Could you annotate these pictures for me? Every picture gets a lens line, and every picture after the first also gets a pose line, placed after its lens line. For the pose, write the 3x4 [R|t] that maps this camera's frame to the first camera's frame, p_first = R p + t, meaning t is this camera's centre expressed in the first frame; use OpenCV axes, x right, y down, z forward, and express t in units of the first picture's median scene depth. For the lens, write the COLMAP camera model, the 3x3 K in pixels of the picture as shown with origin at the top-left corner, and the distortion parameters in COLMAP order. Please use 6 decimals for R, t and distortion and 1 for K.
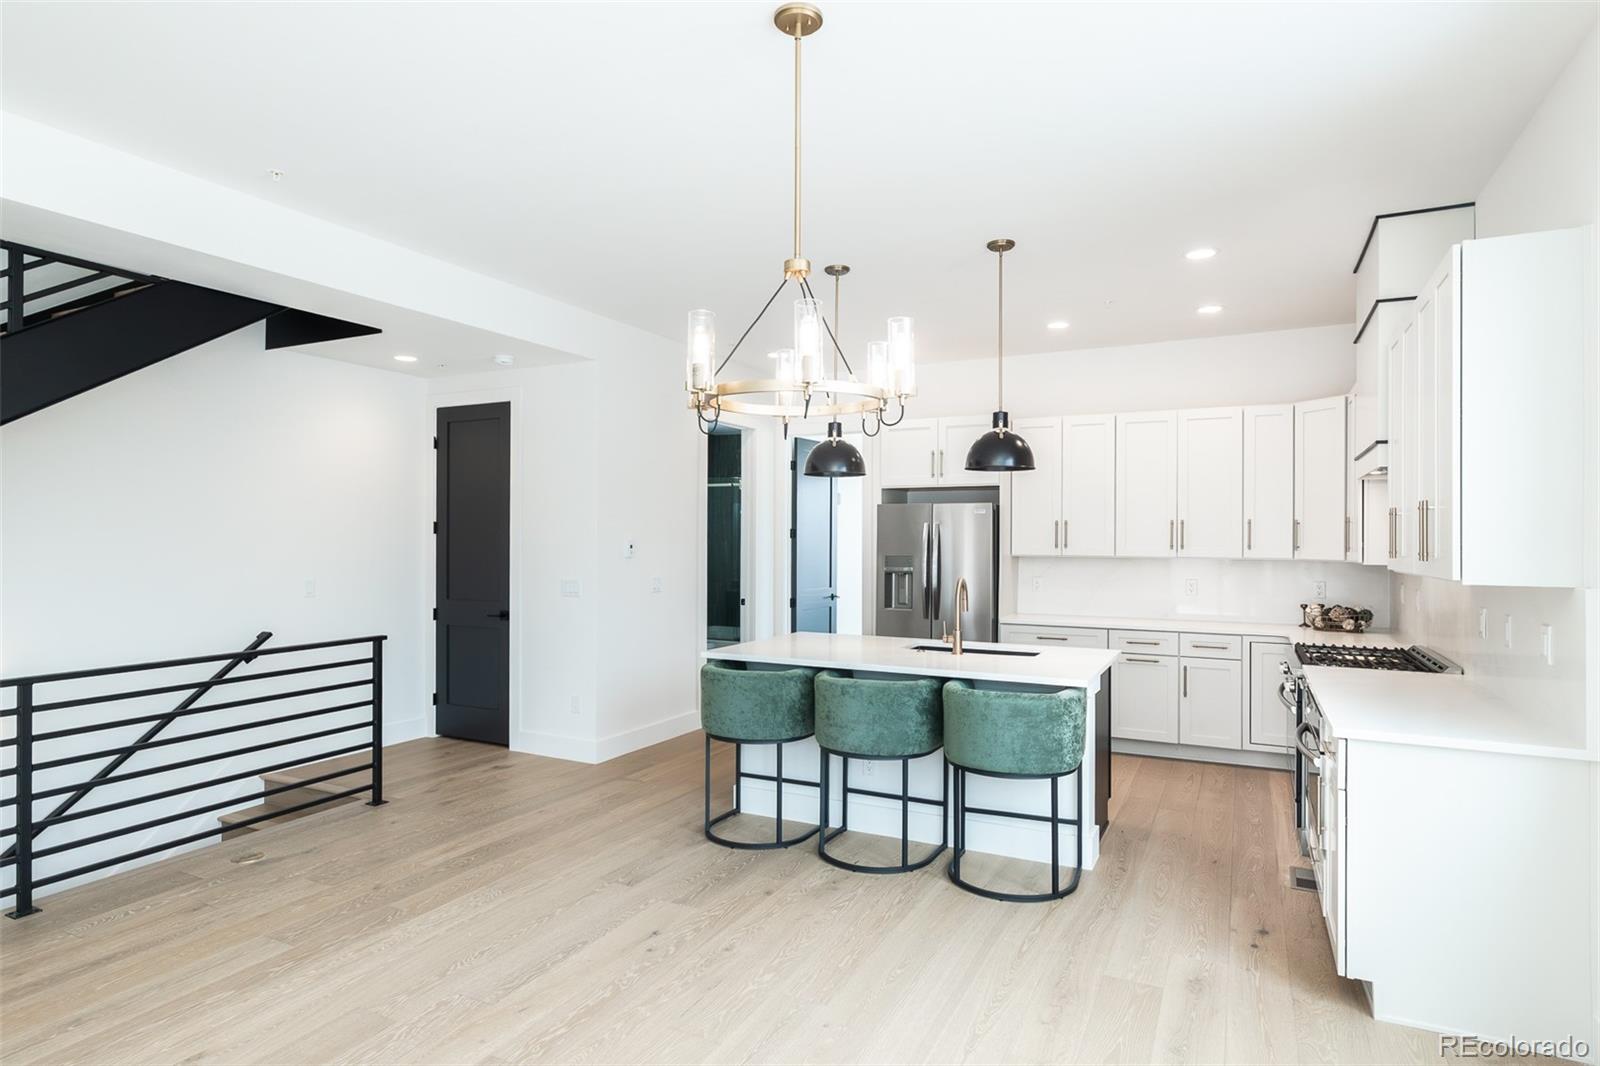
lens RADIAL K [[902.5, 0, 808.9], [0, 902.5, 541.9], [0, 0, 1]] dist [0.000357, -0.002551]
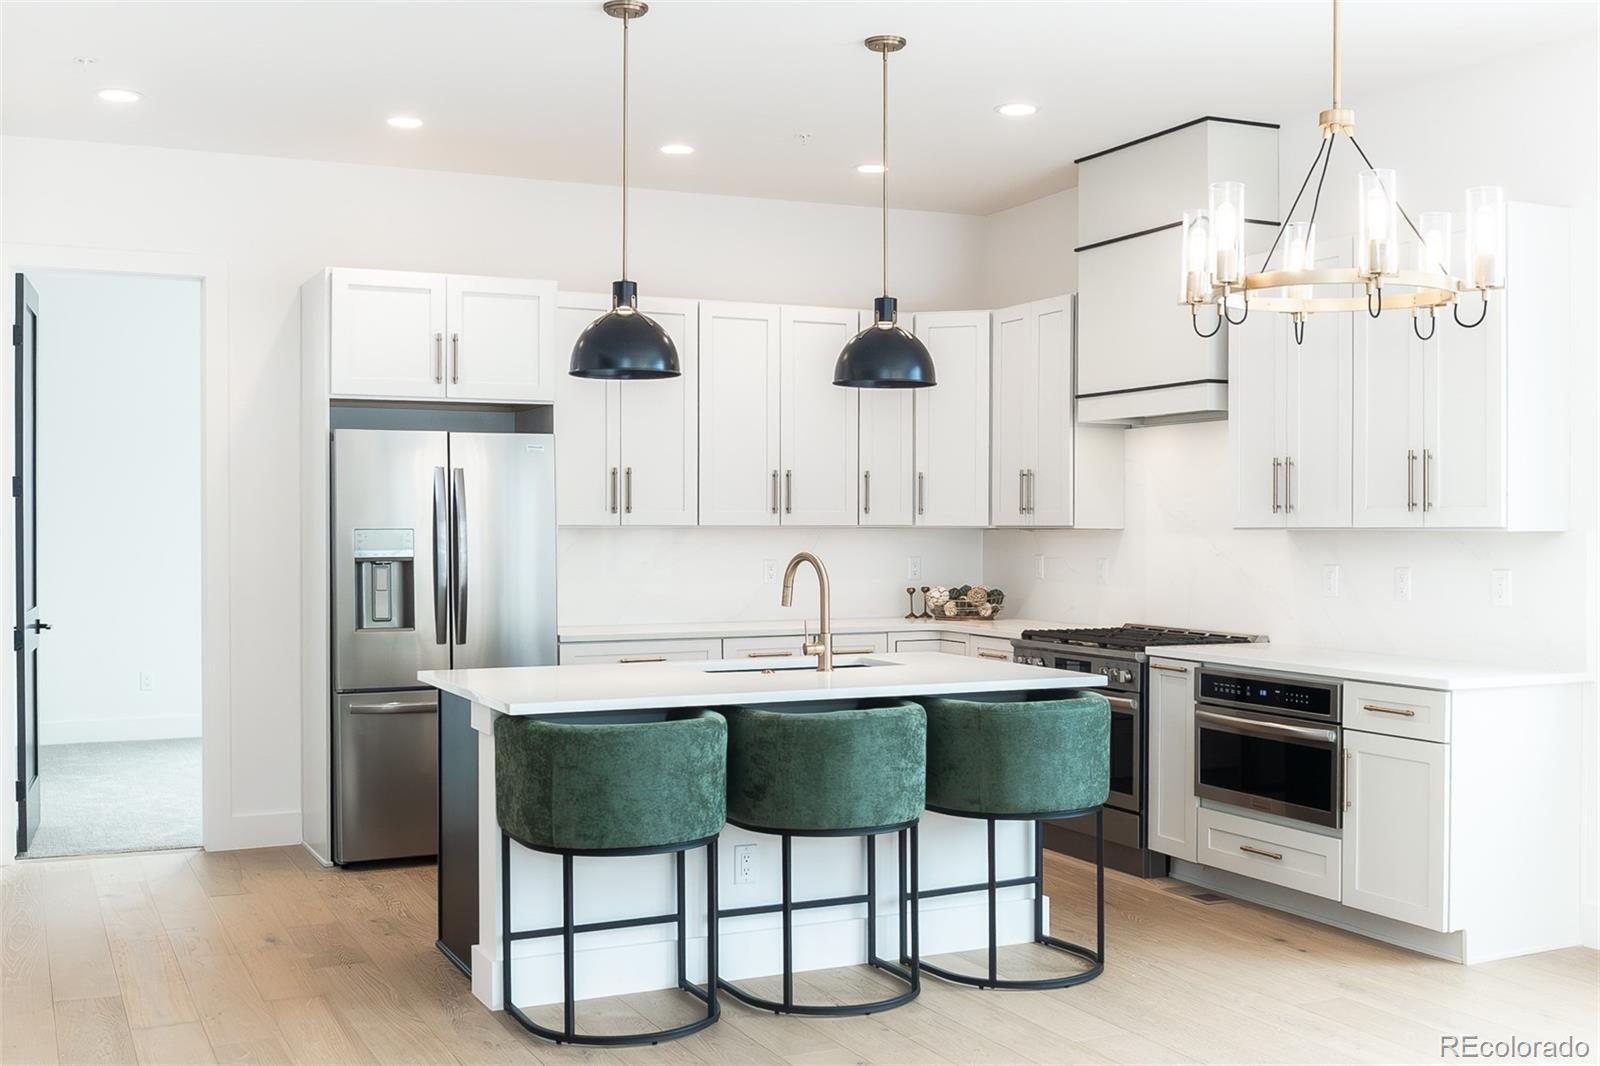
lens RADIAL K [[1705.8, 0, 903.8], [0, 1705.8, 570.1], [0, 0, 1]] dist [-0.025087, 0.000000]
pose [[0.584519, -0.027154, 0.810925, -0.728732], [0.006356, 0.999562, 0.028889, 0.017743], [-0.811355, -0.011732, 0.584436, 0.236992]]
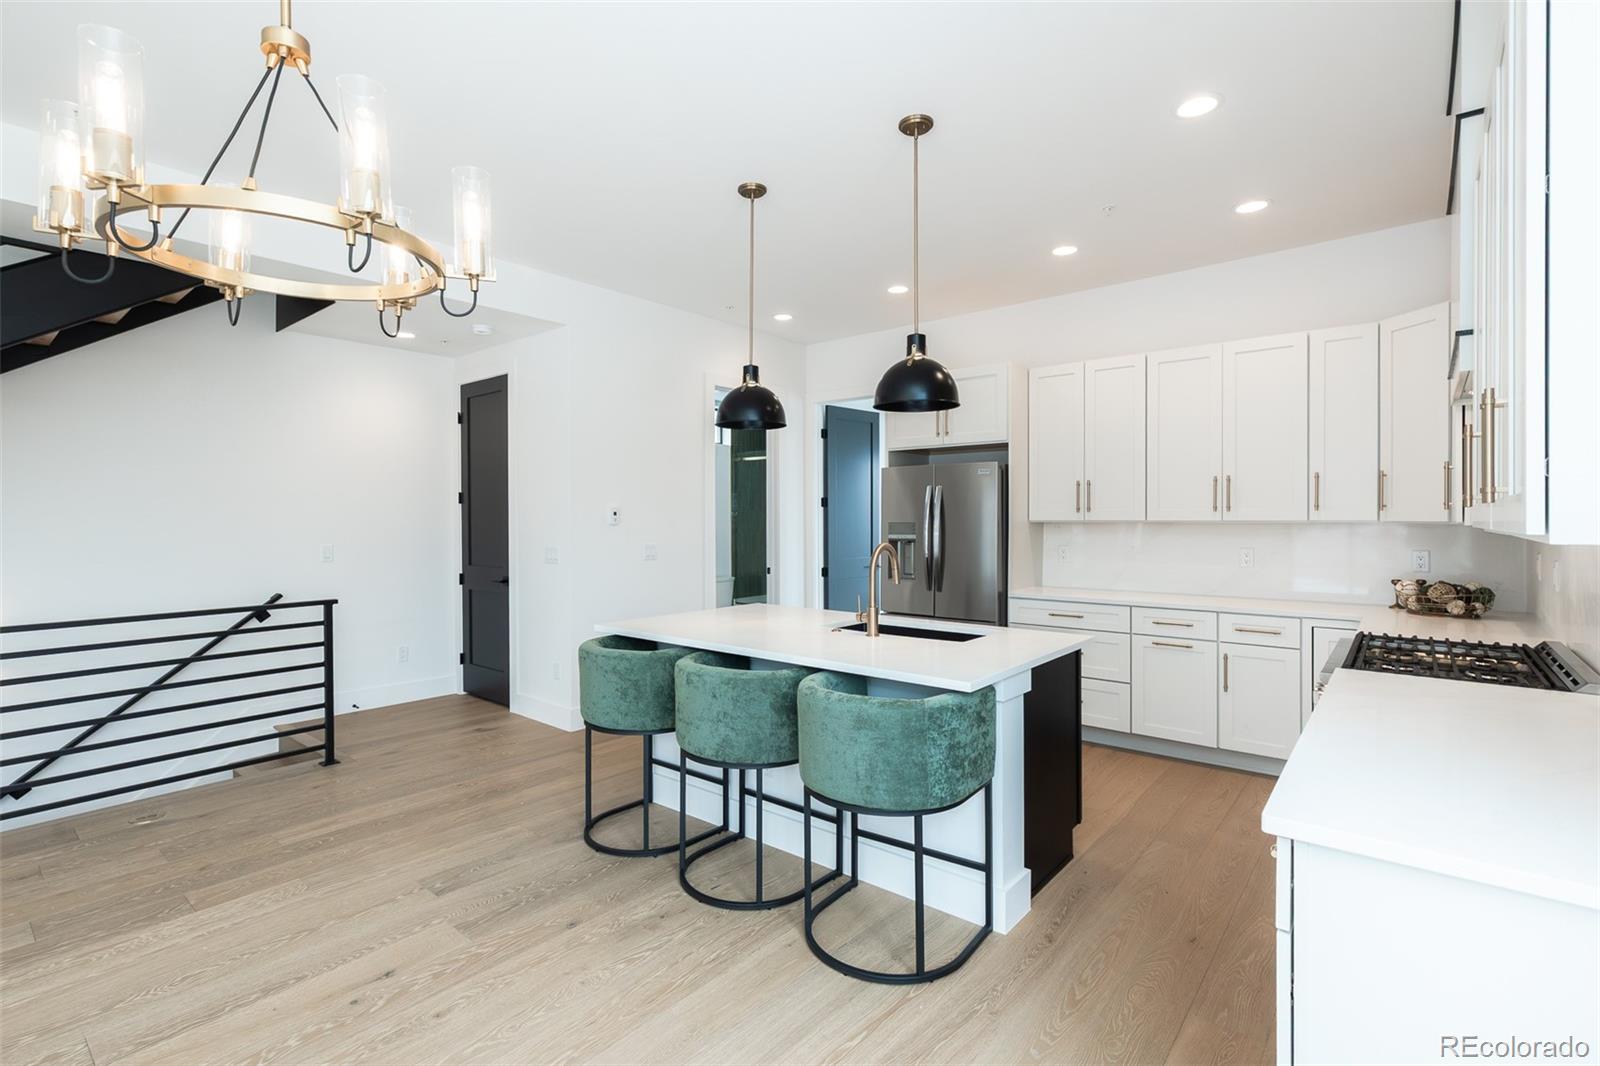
lens RADIAL K [[766.8, 0, 791.5], [0, 766.8, 523.8], [0, 0, 1]] dist [-0.004008, 0.001921]
pose [[0.972426, -0.004789, -0.233163, 0.239609], [0.005940, 0.999973, 0.004236, 0.018141], [0.233137, -0.005505, 0.972428, 0.286338]]
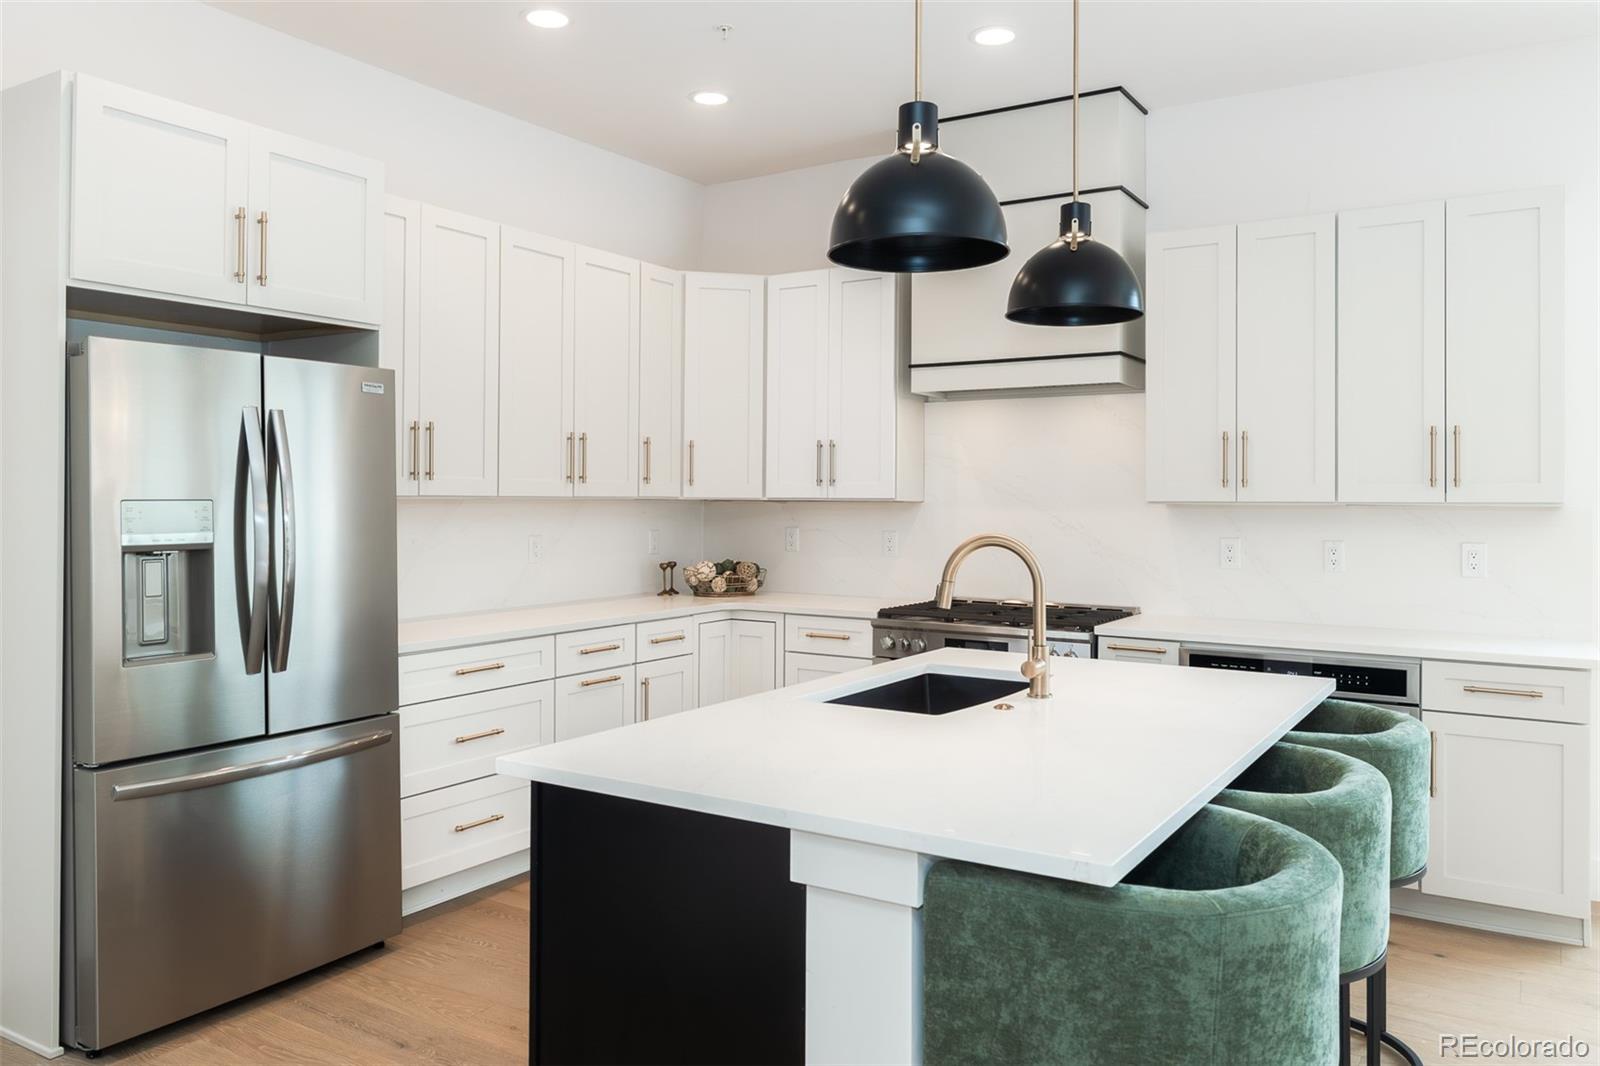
lens RADIAL K [[1162.8, 0, 817.7], [0, 1162.8, 503.5], [0, 0, 1]] dist [-0.011680, 0.007548]
pose [[0.098878, -0.010518, 0.995044, -0.415555], [-0.000311, 0.999944, 0.010601, 0.016981], [-0.995100, -0.001357, 0.098869, 0.988274]]
